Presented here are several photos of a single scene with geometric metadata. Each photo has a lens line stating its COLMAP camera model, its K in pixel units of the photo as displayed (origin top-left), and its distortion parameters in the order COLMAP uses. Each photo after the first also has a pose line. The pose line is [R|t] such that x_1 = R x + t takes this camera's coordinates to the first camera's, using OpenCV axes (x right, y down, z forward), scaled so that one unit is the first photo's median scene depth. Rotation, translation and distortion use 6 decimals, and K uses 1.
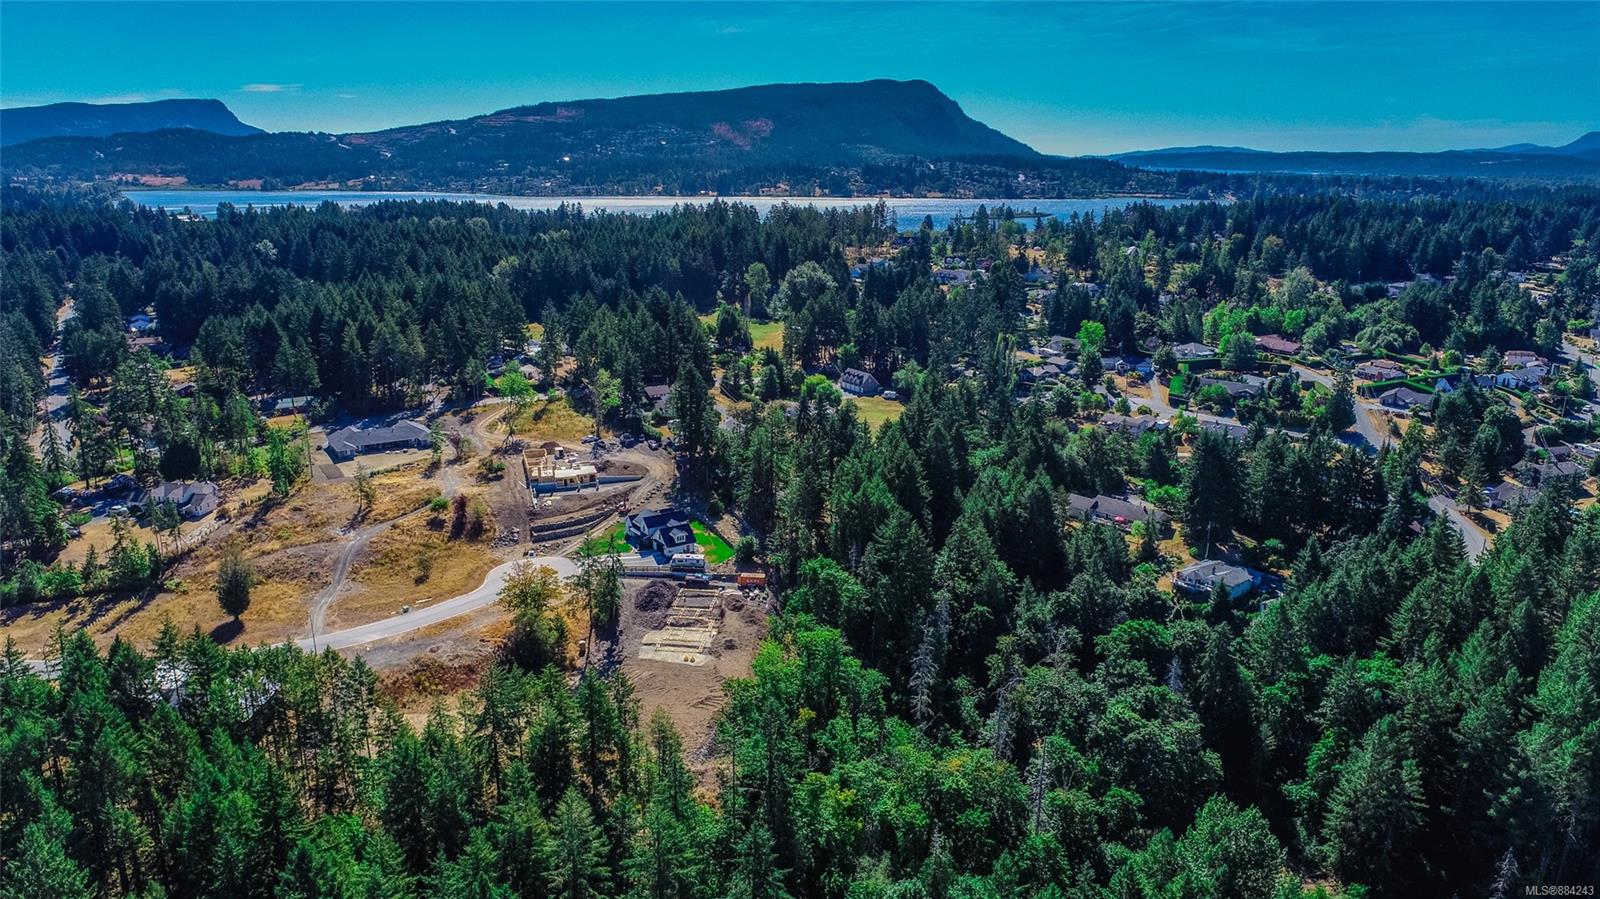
lens RADIAL K [[1090.9, 0, 799.5], [0, 1090.9, 444.9], [0, 0, 1]] dist [-0.024864, 0.021782]
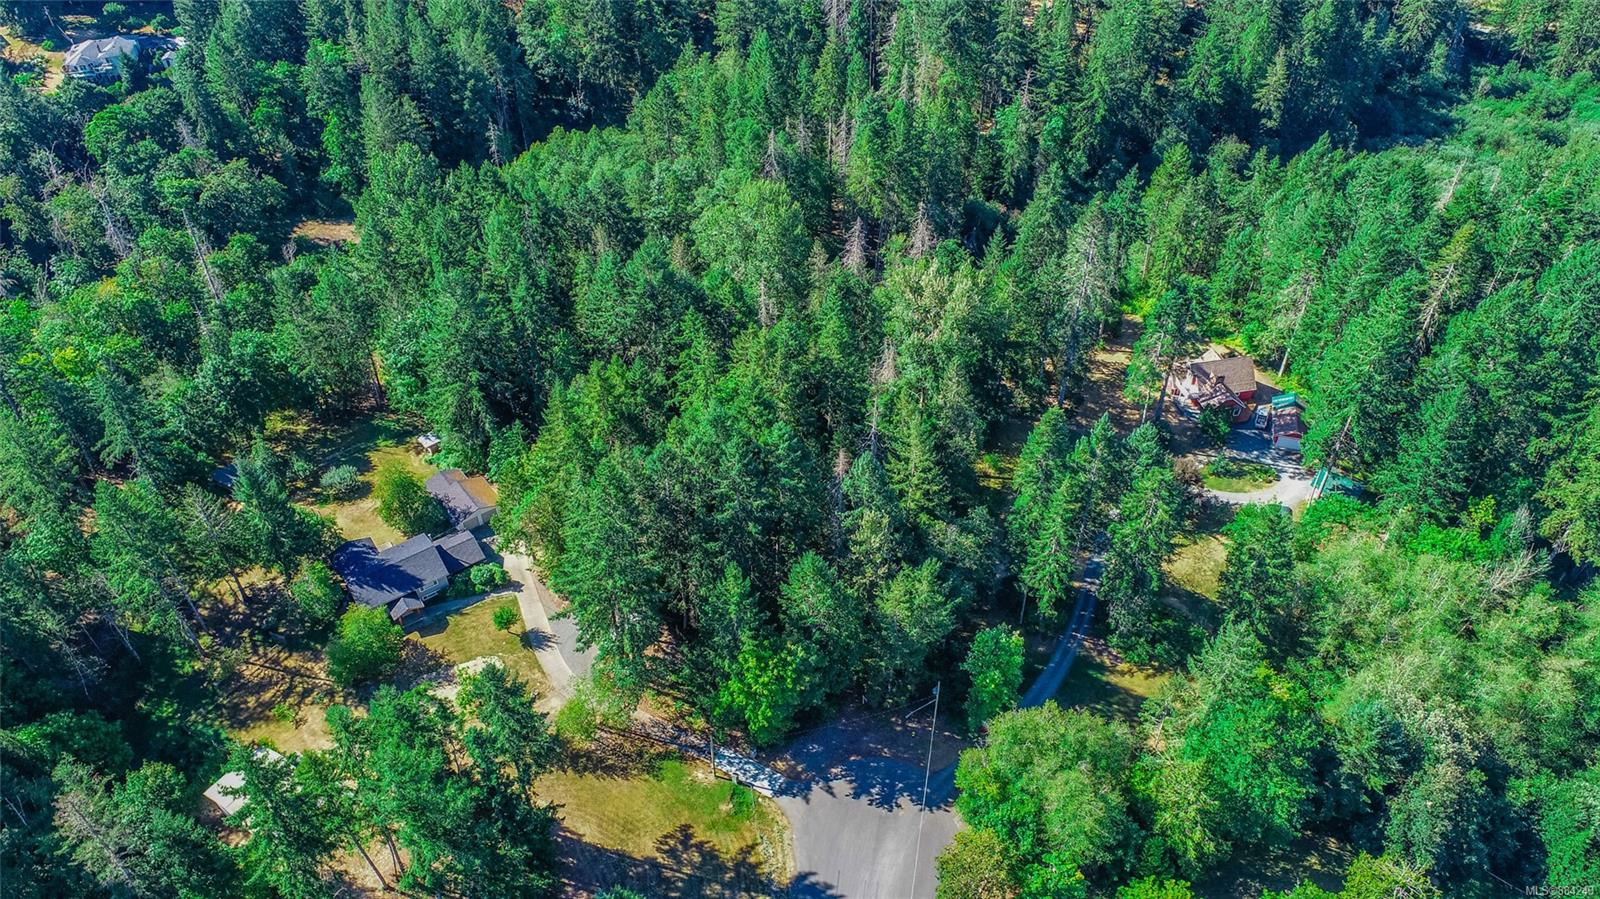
lens RADIAL K [[1090.9, 0, 804.1], [0, 1090.9, 452.3], [0, 0, 1]] dist [-0.024864, 0.021782]
pose [[0.364376, -0.620311, 0.694582, -0.345312], [0.250699, 0.783663, 0.568351, 0.008832], [-0.896872, -0.032962, 0.441060, 0.003891]]
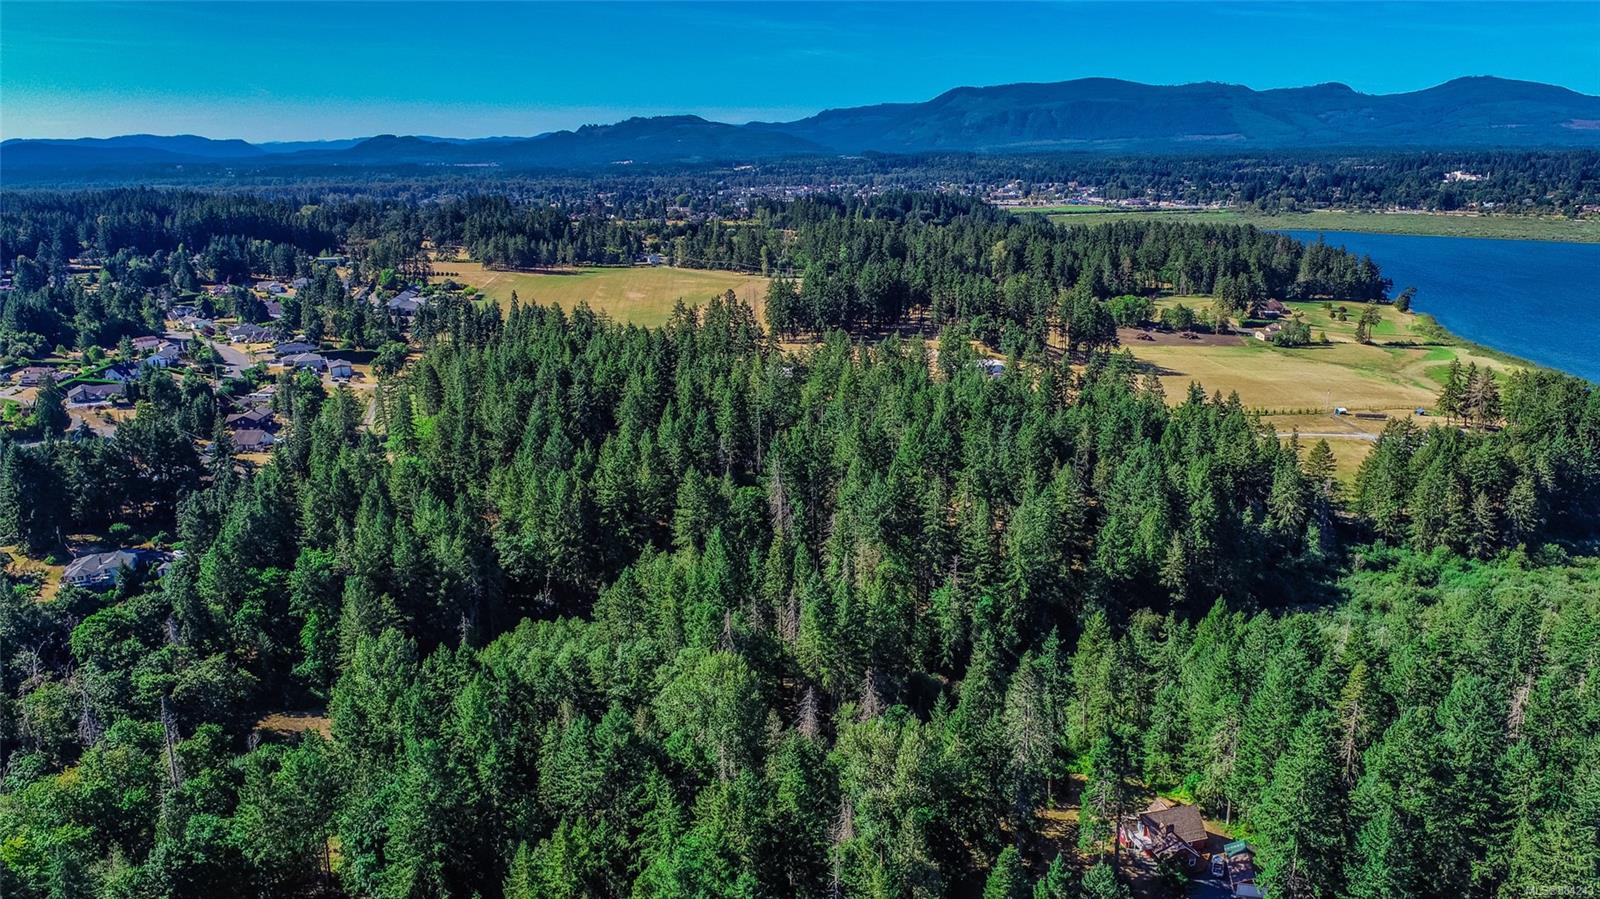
lens RADIAL K [[1090.9, 0, 804.0], [0, 1090.9, 453.8], [0, 0, 1]] dist [-0.024864, 0.021782]
pose [[0.310381, -0.260221, 0.914302, -0.407353], [0.262704, 0.947827, 0.180581, 0.010013], [-0.913592, 0.184142, 0.362549, -0.013415]]
